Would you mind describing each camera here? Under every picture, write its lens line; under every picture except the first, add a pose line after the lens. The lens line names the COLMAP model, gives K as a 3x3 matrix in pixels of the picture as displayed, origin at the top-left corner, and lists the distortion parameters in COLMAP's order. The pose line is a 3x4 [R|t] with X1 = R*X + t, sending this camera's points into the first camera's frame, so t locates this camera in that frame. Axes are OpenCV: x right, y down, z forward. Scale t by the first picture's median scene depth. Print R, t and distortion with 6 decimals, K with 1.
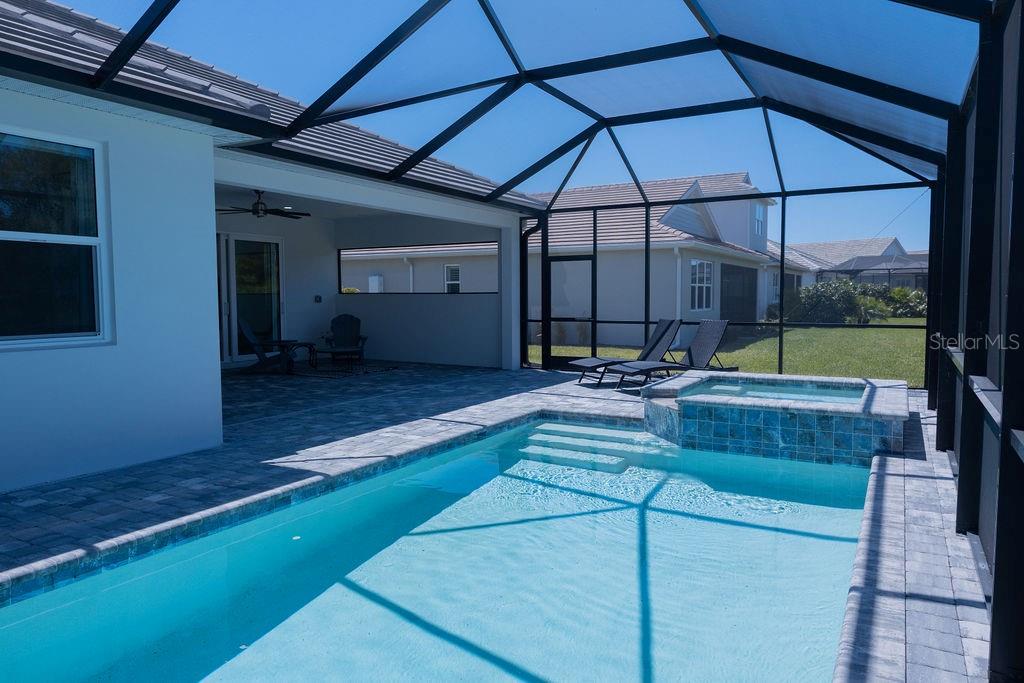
lens RADIAL K [[683.8, 0, 514.1], [0, 683.8, 341.0], [0, 0, 1]] dist [-0.004595, 0.001667]
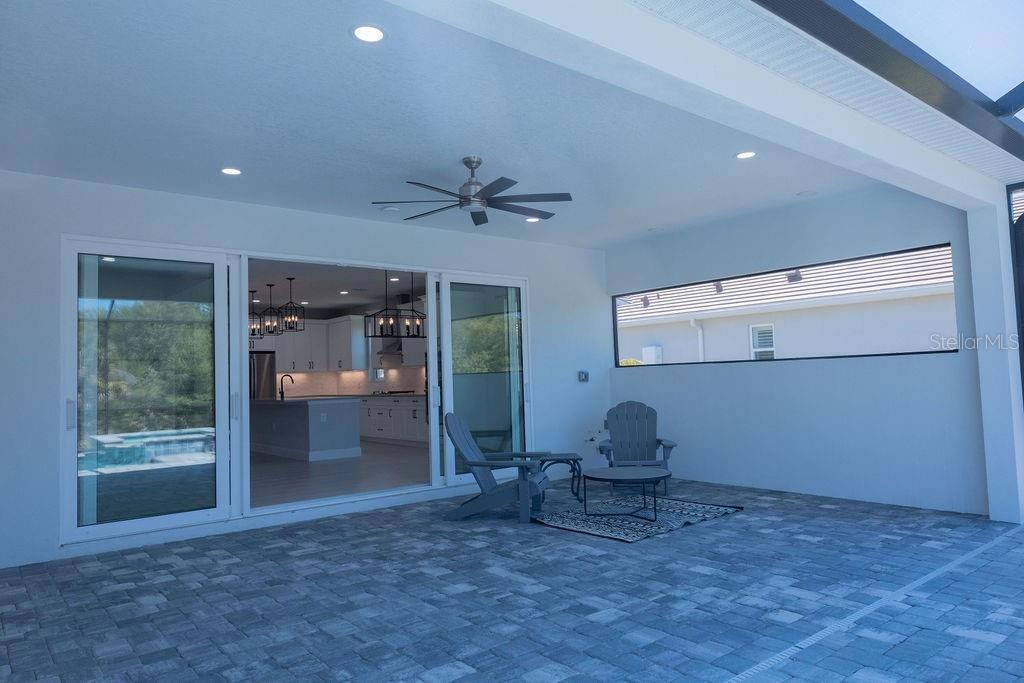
lens RADIAL K [[683.8, 0, 514.1], [0, 683.8, 341.0], [0, 0, 1]] dist [-0.004595, 0.001667]
pose [[0.933138, -0.046356, -0.356518, -0.133499], [0.005019, 0.993236, -0.116008, -0.024161], [0.359484, 0.106462, 0.927058, 0.434474]]
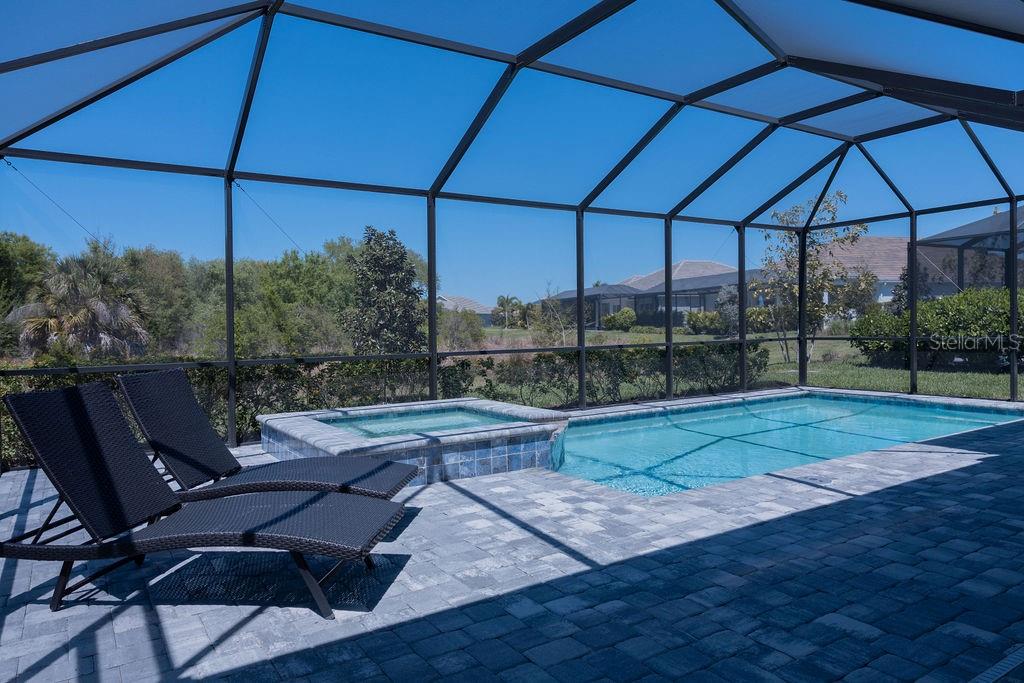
lens RADIAL K [[683.8, 0, 514.1], [0, 683.8, 341.0], [0, 0, 1]] dist [-0.004595, 0.001667]
pose [[-0.886274, 0.007652, 0.463099, -0.073377], [0.050447, 0.995510, 0.080097, -0.057562], [-0.460406, 0.094350, -0.882680, 0.993572]]
